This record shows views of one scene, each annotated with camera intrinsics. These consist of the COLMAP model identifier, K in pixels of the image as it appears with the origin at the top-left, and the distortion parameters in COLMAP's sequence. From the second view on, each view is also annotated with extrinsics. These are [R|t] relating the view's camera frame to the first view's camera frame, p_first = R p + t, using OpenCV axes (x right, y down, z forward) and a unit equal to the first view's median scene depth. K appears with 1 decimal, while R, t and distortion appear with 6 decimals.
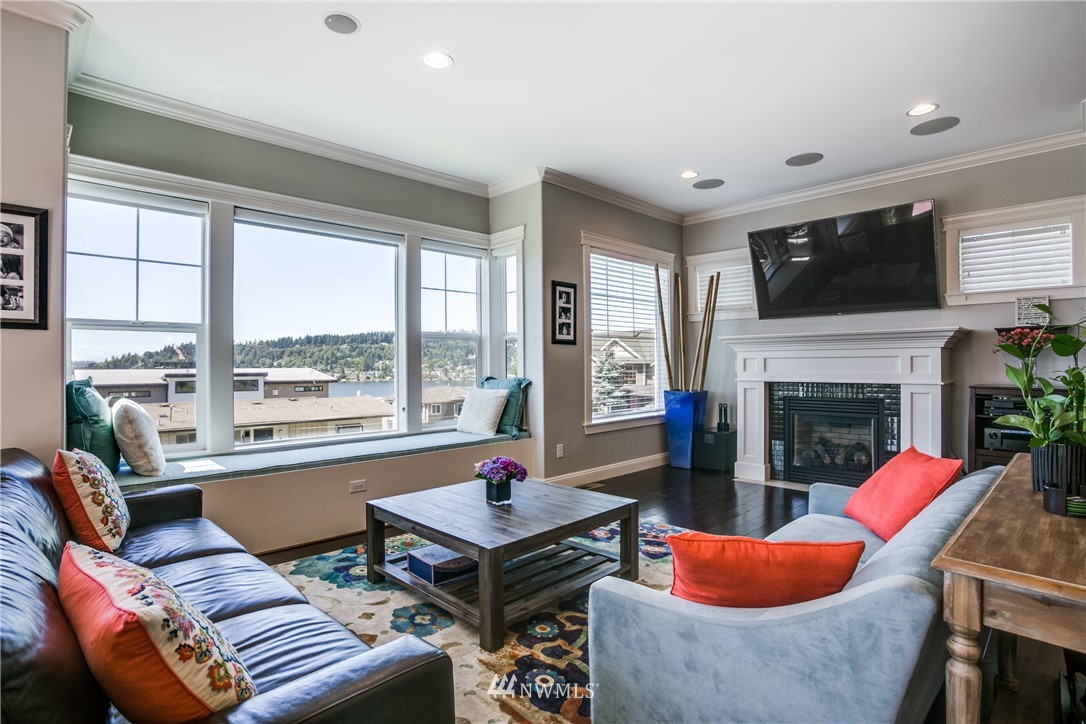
lens RADIAL K [[531.8, 0, 539.6], [0, 531.8, 358.8], [0, 0, 1]] dist [-0.028880, 0.003364]
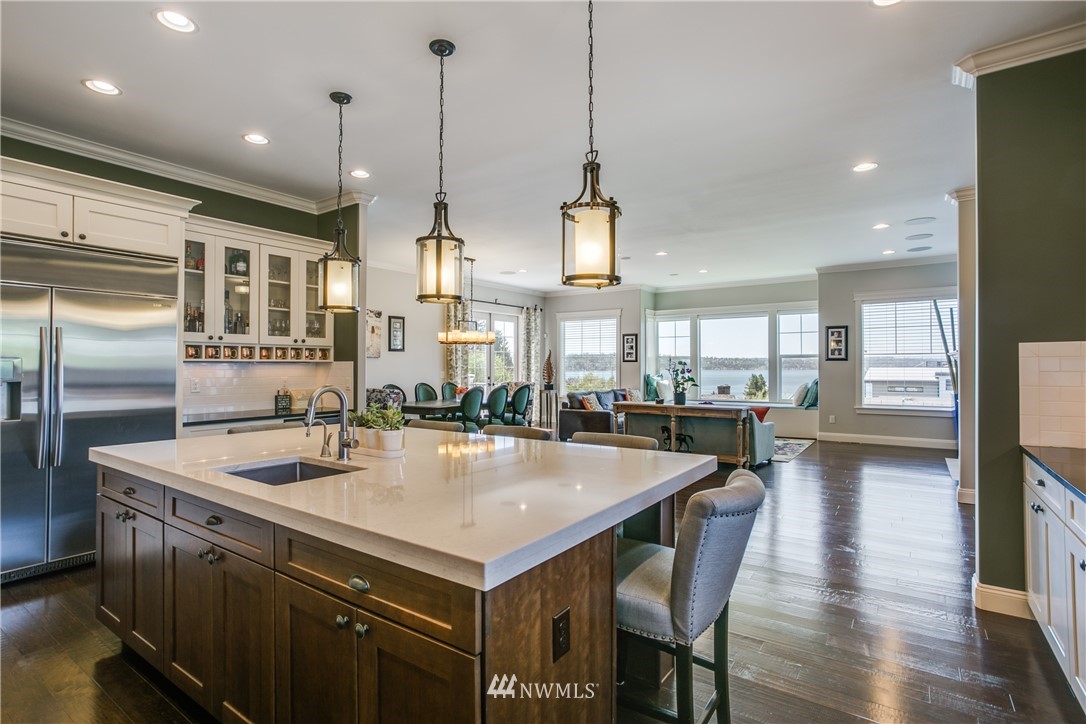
lens RADIAL K [[531.8, 0, 542.7], [0, 531.8, 363.9], [0, 0, 1]] dist [-0.028880, 0.003364]
pose [[0.210896, 0.003887, -0.977501, 1.572669], [0.010484, 0.999926, 0.006238, -0.037544], [0.977452, -0.011564, 0.210840, -0.339235]]
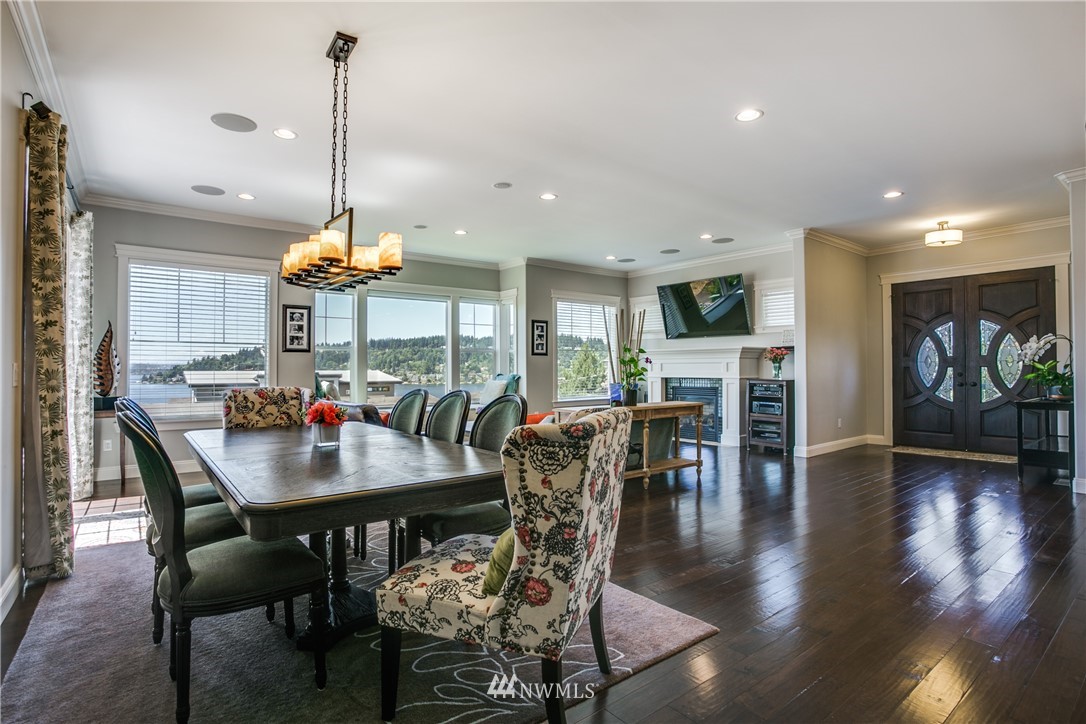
lens RADIAL K [[531.8, 0, 543.9], [0, 531.8, 364.4], [0, 0, 1]] dist [-0.028880, 0.003364]
pose [[0.995005, 0.001909, -0.099806, 0.237190], [-0.001476, 0.999989, 0.004413, -0.004797], [0.099814, -0.004244, 0.994997, -0.755397]]
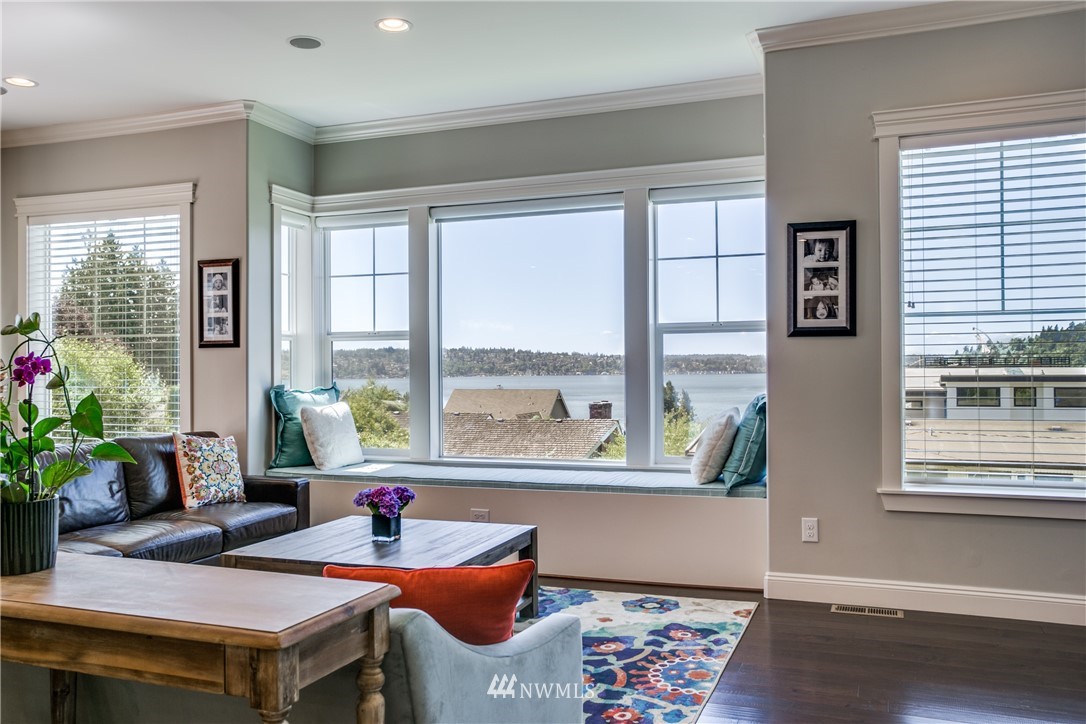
lens RADIAL K [[902.4, 0, 537.5], [0, 902.4, 360.0], [0, 0, 1]] dist [-0.014358, -0.003492]
pose [[0.436358, -0.003659, -0.899766, 0.749964], [0.013581, 0.999905, 0.002521, -0.008947], [0.899671, -0.013320, 0.436366, 0.336644]]
